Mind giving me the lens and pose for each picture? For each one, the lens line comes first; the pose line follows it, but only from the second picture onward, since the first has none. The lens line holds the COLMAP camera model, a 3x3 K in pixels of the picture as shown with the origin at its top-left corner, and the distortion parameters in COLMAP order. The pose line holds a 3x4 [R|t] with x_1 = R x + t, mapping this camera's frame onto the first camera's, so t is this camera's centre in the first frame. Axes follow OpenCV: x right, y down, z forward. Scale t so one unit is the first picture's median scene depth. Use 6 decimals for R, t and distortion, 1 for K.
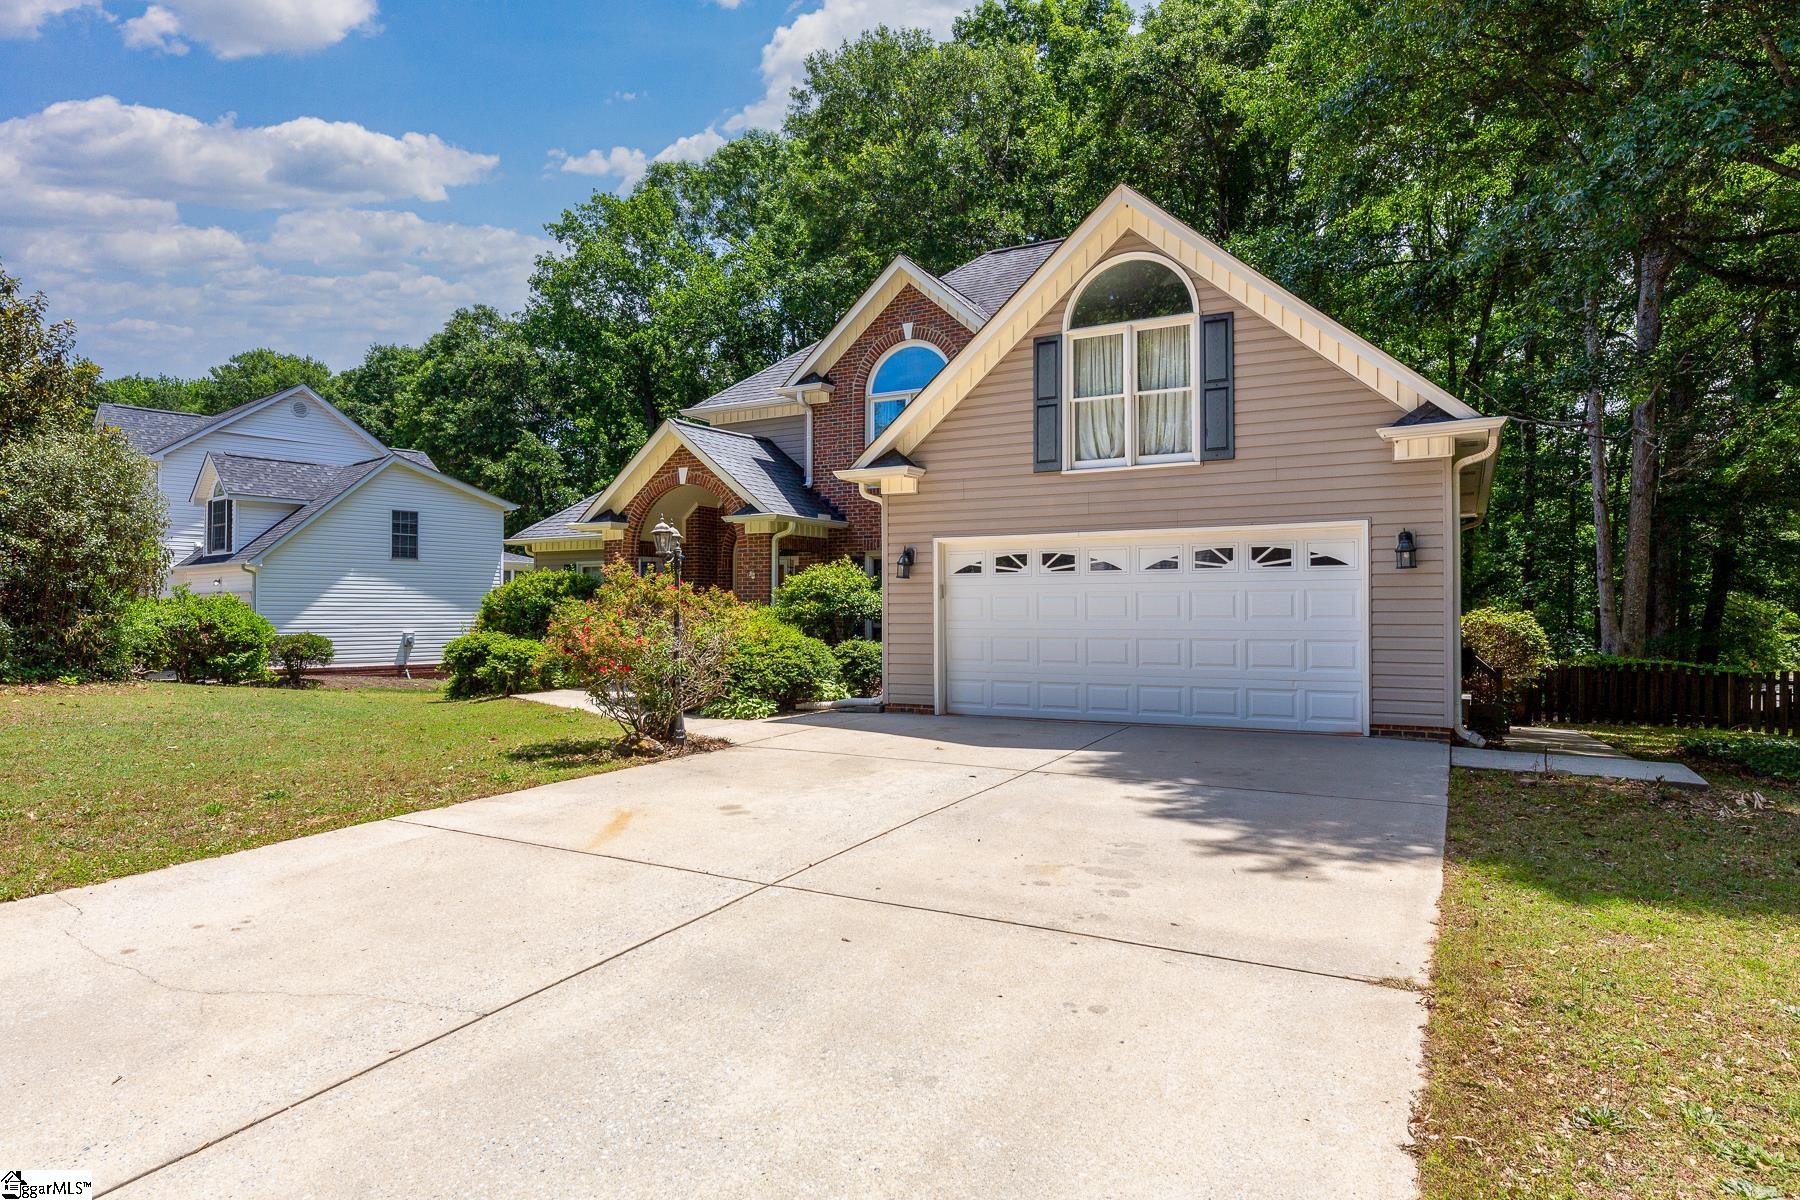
lens RADIAL K [[1052.1, 0, 854.1], [0, 1052.1, 601.4], [0, 0, 1]] dist [-0.000097, -0.000633]
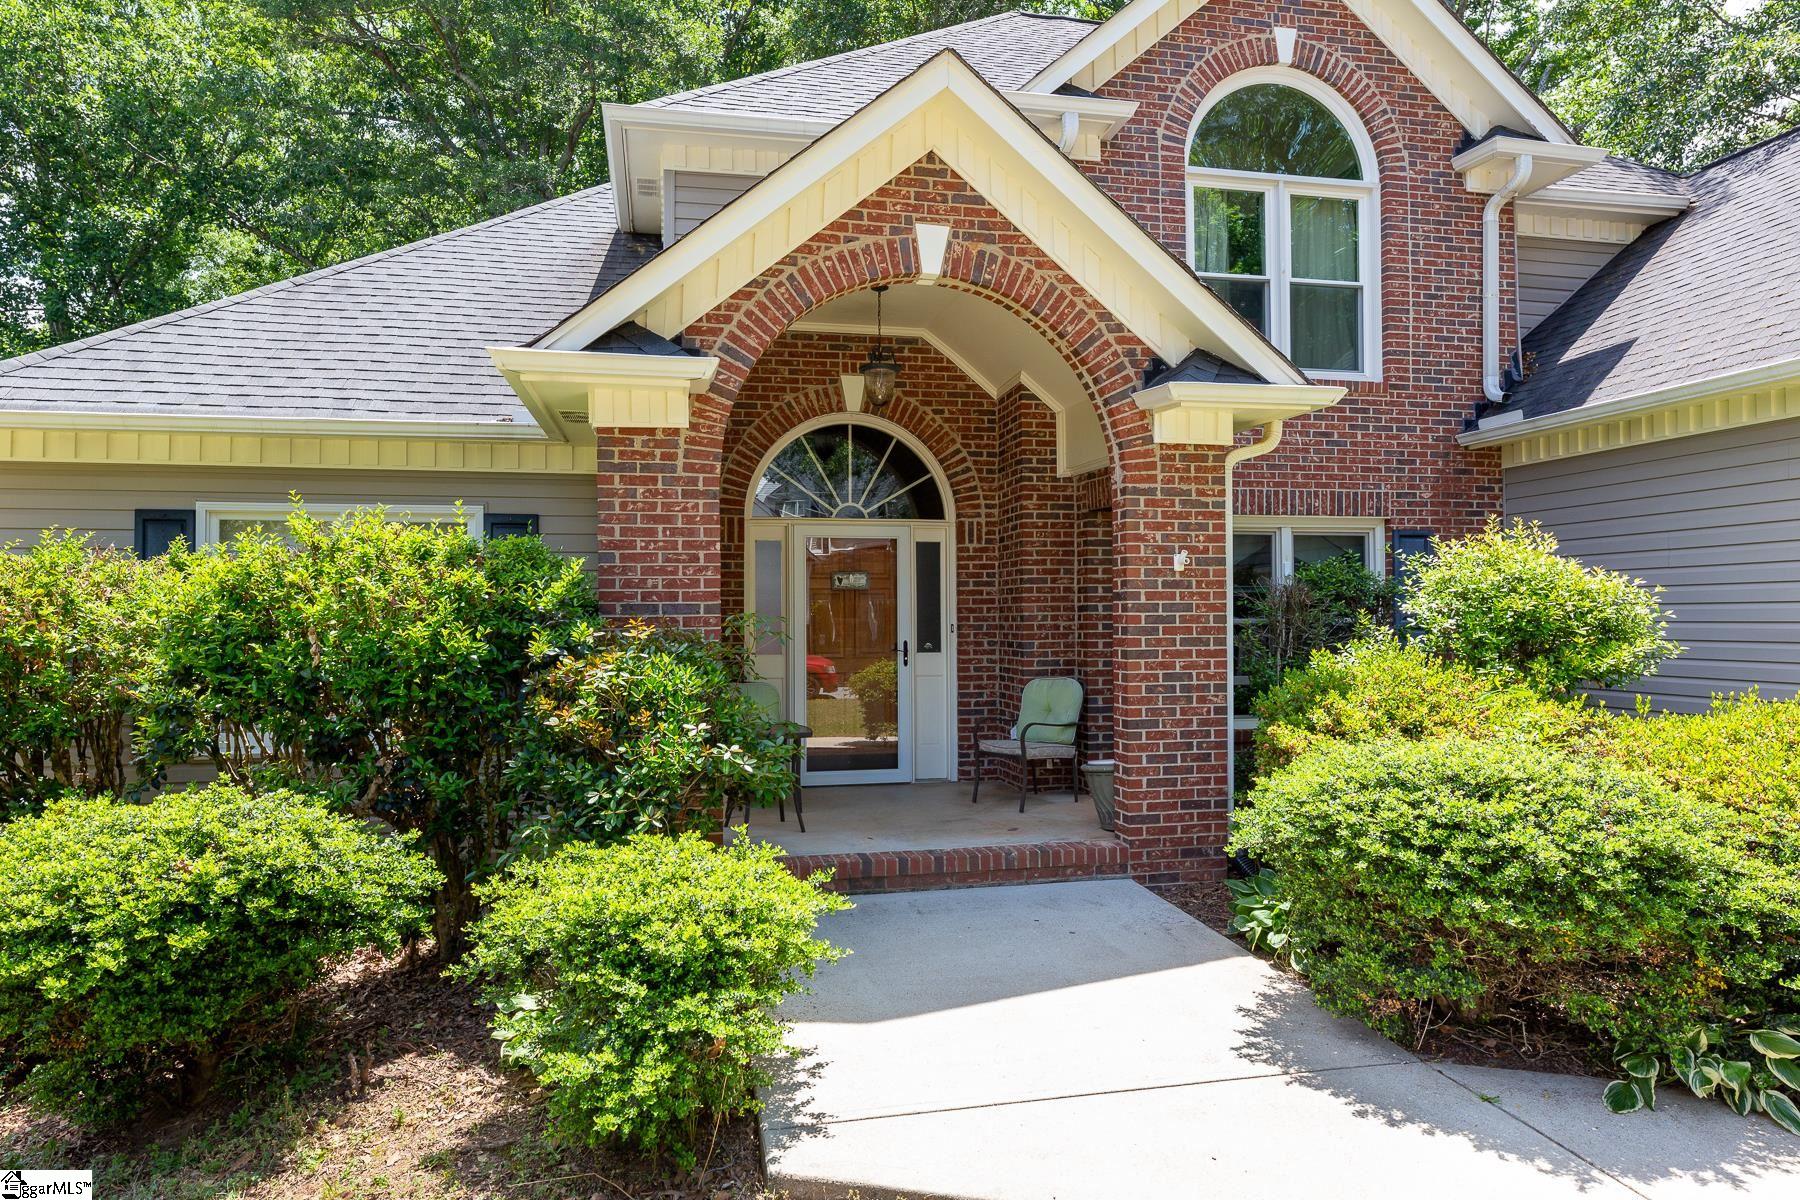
lens RADIAL K [[1052.1, 0, 854.1], [0, 1052.1, 601.4], [0, 0, 1]] dist [-0.000097, -0.000633]
pose [[0.746068, 0.003854, 0.665859, -0.415238], [-0.003452, 0.999992, -0.001921, -0.010062], [-0.665861, -0.000865, 0.746076, 0.807412]]
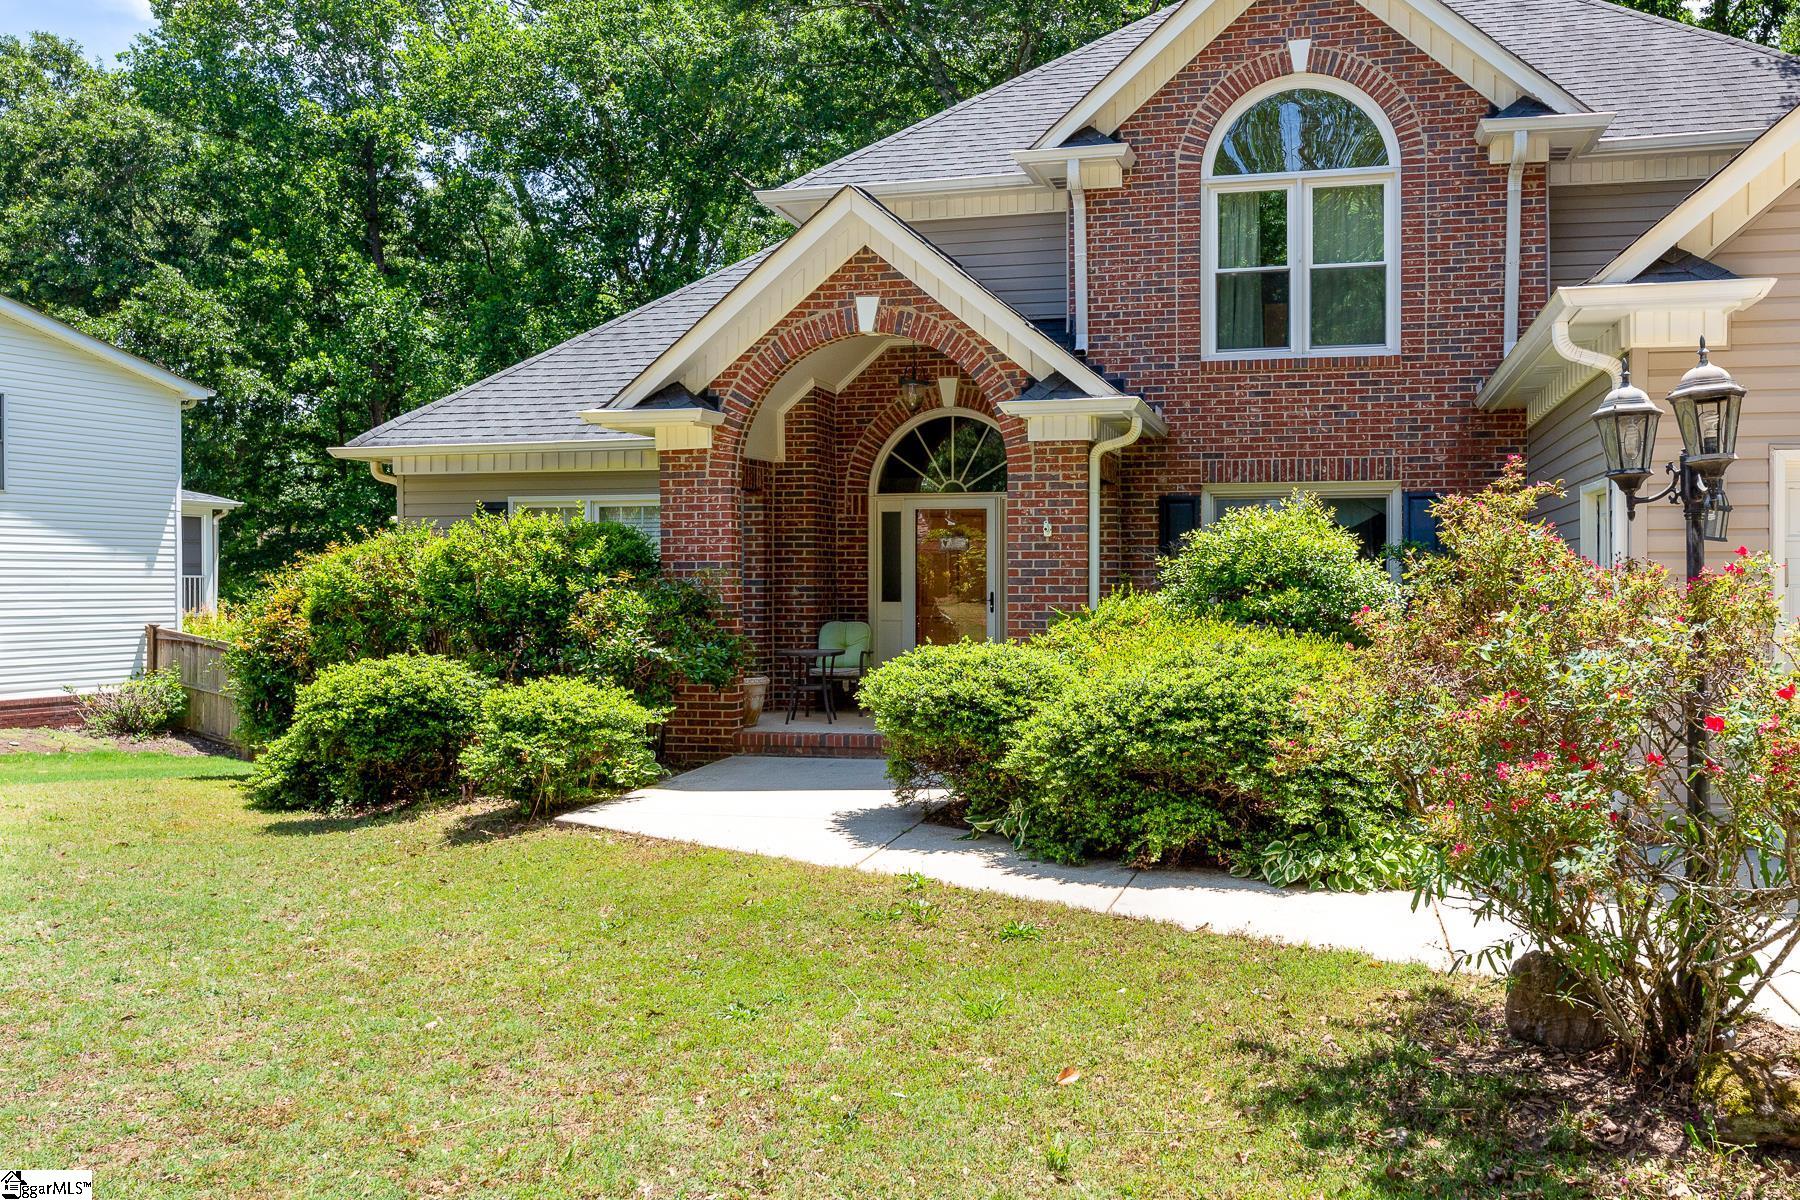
lens RADIAL K [[1421.9, 0, 1047.3], [0, 1421.9, 598.9], [0, 0, 1]] dist [-0.004197, 0.001475]
pose [[0.950339, -0.007468, 0.311127, -0.296669], [-0.000674, 0.999660, 0.026053, -0.009941], [-0.311215, -0.024968, 0.950011, 0.388931]]
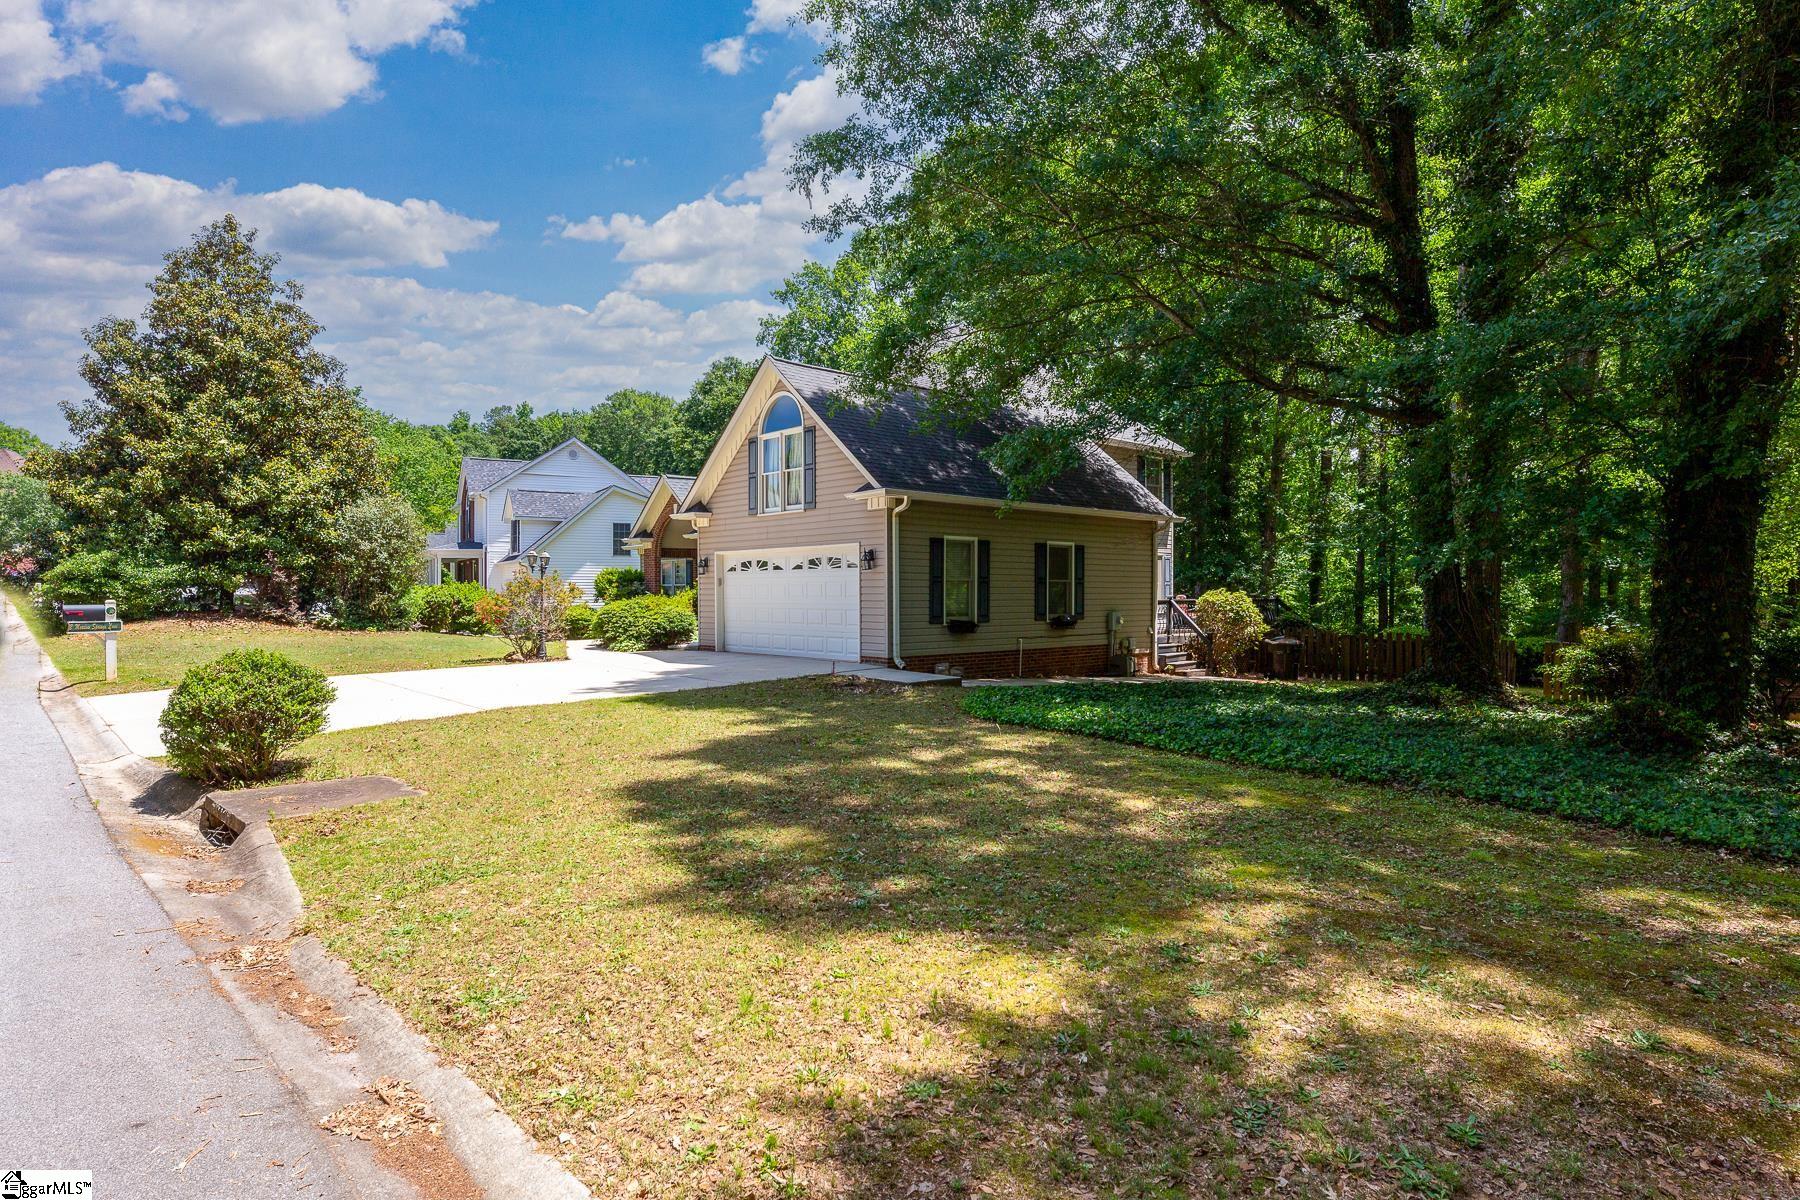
lens RADIAL K [[1001.7, 0, 859.0], [0, 1001.7, 597.6], [0, 0, 1]] dist [-0.053411, -0.000013]
pose [[0.943414, 0.000928, -0.331617, 0.641286], [0.004715, 0.999857, 0.016210, -0.006803], [0.331585, -0.016856, 0.943275, -0.376401]]
